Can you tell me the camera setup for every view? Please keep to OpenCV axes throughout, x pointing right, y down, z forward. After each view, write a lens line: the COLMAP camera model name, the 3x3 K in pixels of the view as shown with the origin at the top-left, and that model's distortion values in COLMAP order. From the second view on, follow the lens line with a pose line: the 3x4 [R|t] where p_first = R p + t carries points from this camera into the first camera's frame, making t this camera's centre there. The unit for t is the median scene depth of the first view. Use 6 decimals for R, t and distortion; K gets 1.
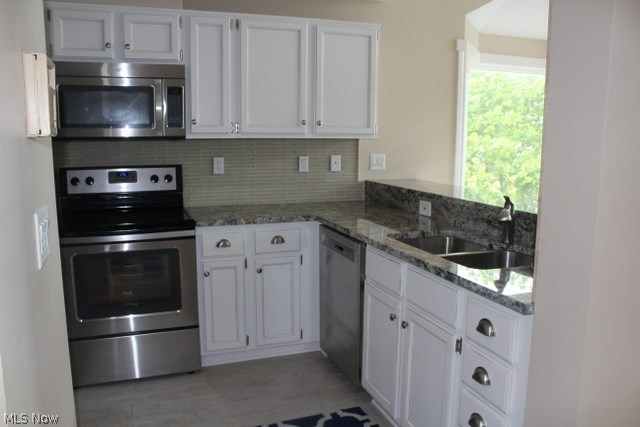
lens RADIAL K [[545.9, 0, 319.1], [0, 545.9, 212.9], [0, 0, 1]] dist [-0.135539, 0.117332]
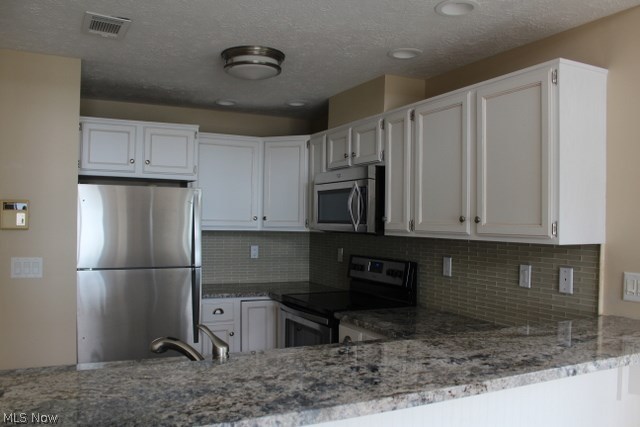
lens RADIAL K [[545.9, 0, 322.7], [0, 545.9, 219.1], [0, 0, 1]] dist [-0.135539, 0.117332]
pose [[0.103513, -0.006202, -0.994609, 0.761918], [-0.155402, 0.987599, -0.022331, -0.125784], [0.982413, 0.156876, 0.101266, 0.776699]]
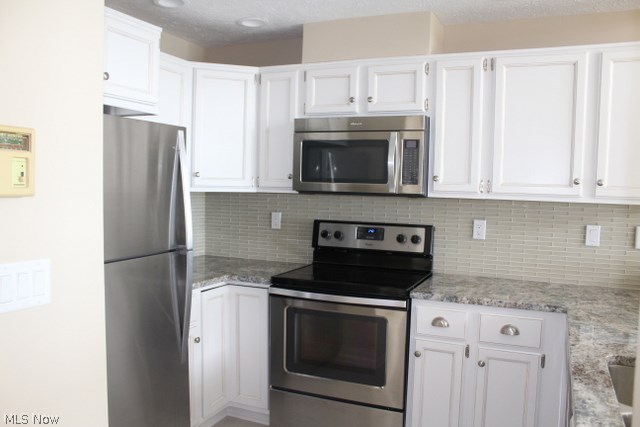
lens RADIAL K [[545.9, 0, 313.8], [0, 545.9, 216.6], [0, 0, 1]] dist [-0.135539, 0.117332]
pose [[0.717139, 0.056838, -0.694609, 0.242774], [-0.118265, 0.992139, -0.040917, -0.046656], [0.686823, 0.111491, 0.718223, 0.232329]]
